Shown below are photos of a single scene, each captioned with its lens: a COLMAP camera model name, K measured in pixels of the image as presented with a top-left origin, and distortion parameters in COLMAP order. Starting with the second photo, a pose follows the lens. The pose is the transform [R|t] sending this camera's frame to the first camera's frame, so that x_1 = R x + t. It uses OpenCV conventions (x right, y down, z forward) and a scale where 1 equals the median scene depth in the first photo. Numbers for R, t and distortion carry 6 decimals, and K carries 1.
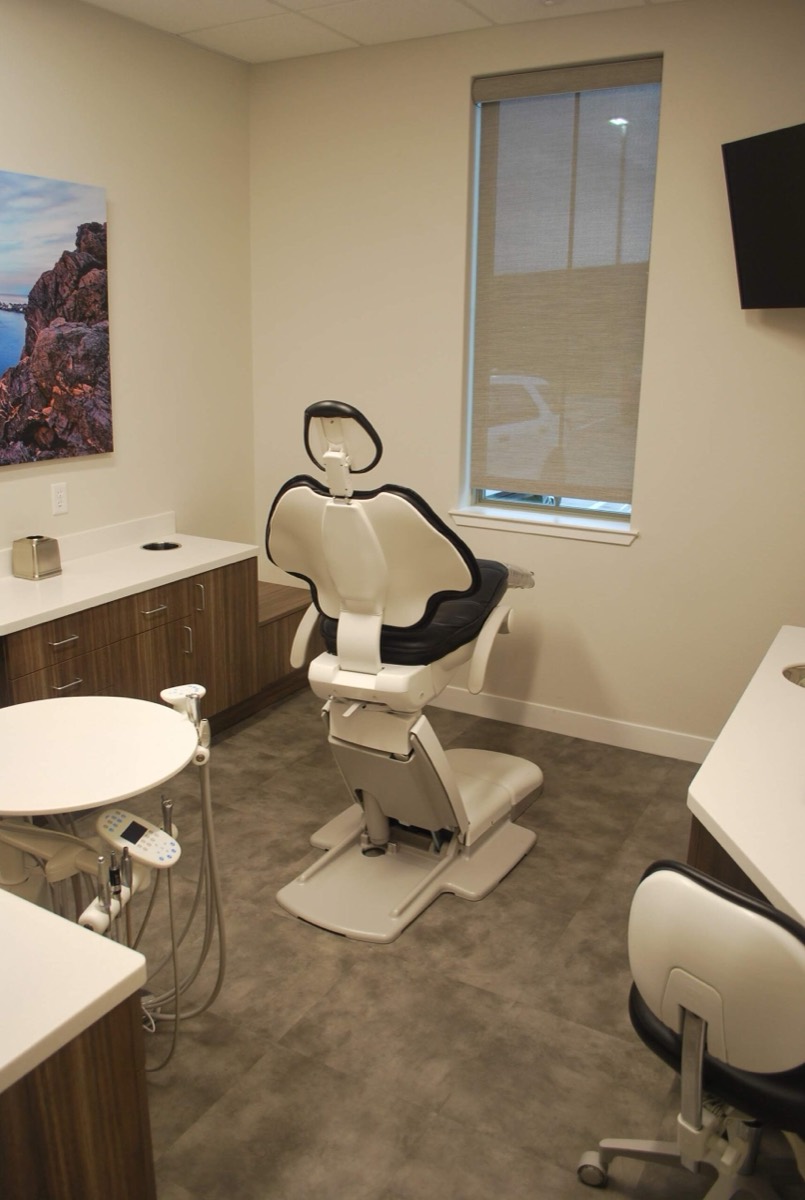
lens RADIAL K [[946.1, 0, 392.1], [0, 946.1, 600.2], [0, 0, 1]] dist [-0.083056, 0.010581]
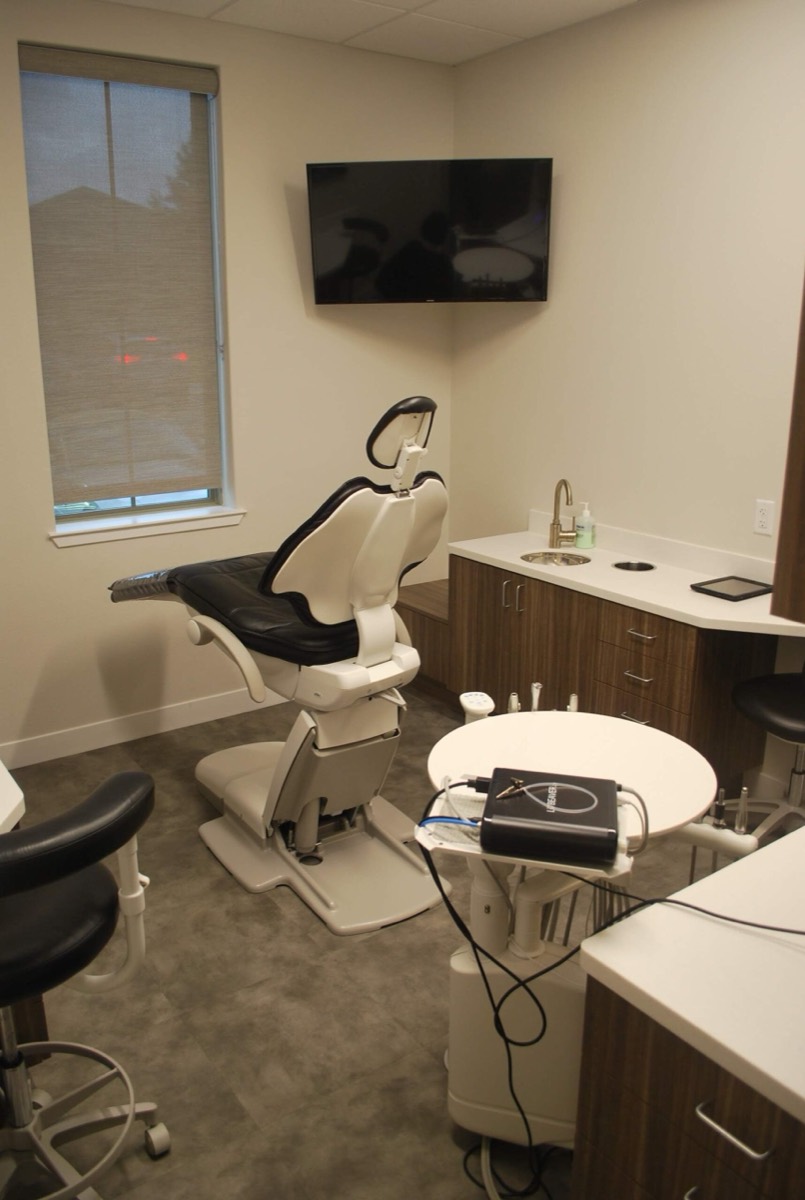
lens RADIAL K [[946.1, 0, 392.1], [0, 946.1, 600.2], [0, 0, 1]] dist [-0.083056, 0.010581]
pose [[0.425461, -0.260945, 0.866539, -0.724261], [0.251825, 0.953846, 0.163593, -0.123512], [-0.869234, 0.148614, 0.471537, 0.403276]]
